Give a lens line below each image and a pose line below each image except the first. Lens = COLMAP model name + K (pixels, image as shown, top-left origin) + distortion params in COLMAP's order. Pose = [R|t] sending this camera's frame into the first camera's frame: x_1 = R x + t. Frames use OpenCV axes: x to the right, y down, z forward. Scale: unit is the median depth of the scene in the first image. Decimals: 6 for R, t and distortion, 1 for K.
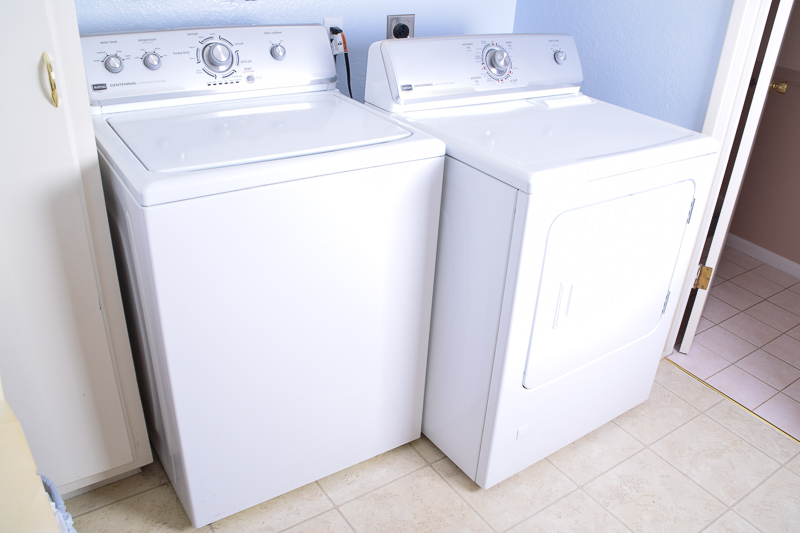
lens RADIAL K [[652.7, 0, 410.6], [0, 652.7, 279.8], [0, 0, 1]] dist [-0.114602, 0.017175]
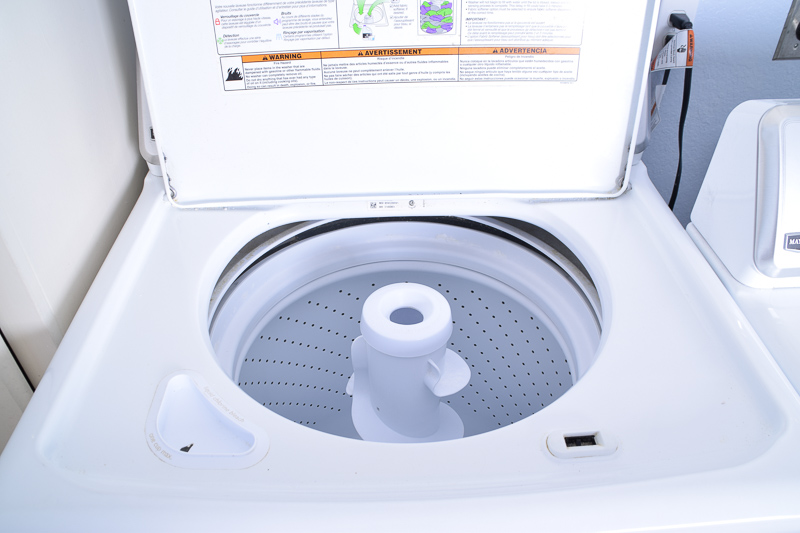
lens RADIAL K [[611.5, 0, 394.8], [0, 611.5, 268.6], [0, 0, 1]] dist [-0.139047, 0.048224]
pose [[0.841442, 0.274053, -0.465694, -0.044223], [-0.207769, 0.959677, 0.189345, -0.289461], [0.498807, -0.062566, 0.864452, 0.560345]]
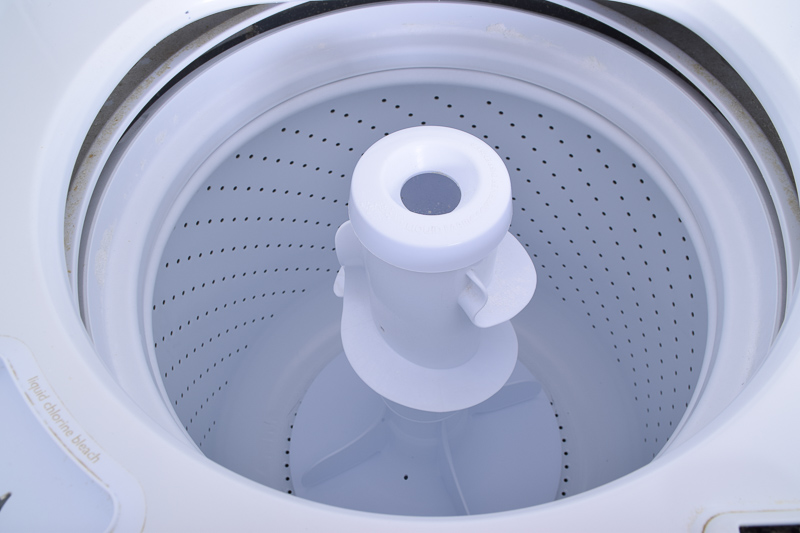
lens RADIAL K [[698.5, 0, 398.6], [0, 698.5, 264.4], [0, 0, 1]] dist [-0.077313, 0.027505]
pose [[0.818722, 0.428461, -0.382250, -0.119567], [-0.207834, 0.841713, 0.498321, -0.288667], [0.535256, -0.328541, 0.778178, 0.700607]]
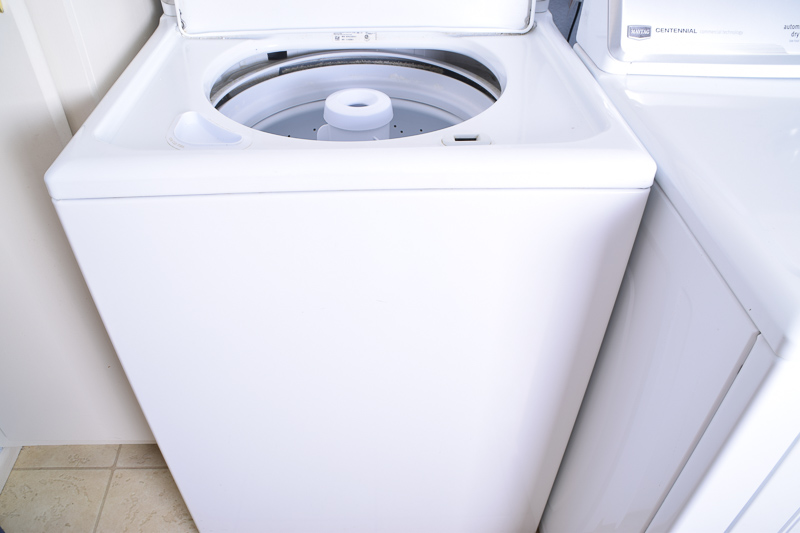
lens RADIAL K [[611.5, 0, 397.5], [0, 611.5, 273.6], [0, 0, 1]] dist [-0.139047, 0.048224]
pose [[0.846442, 0.300583, -0.439529, 0.096459], [-0.217527, 0.948612, 0.229819, -0.169661], [0.486022, -0.098919, 0.868330, 0.446140]]
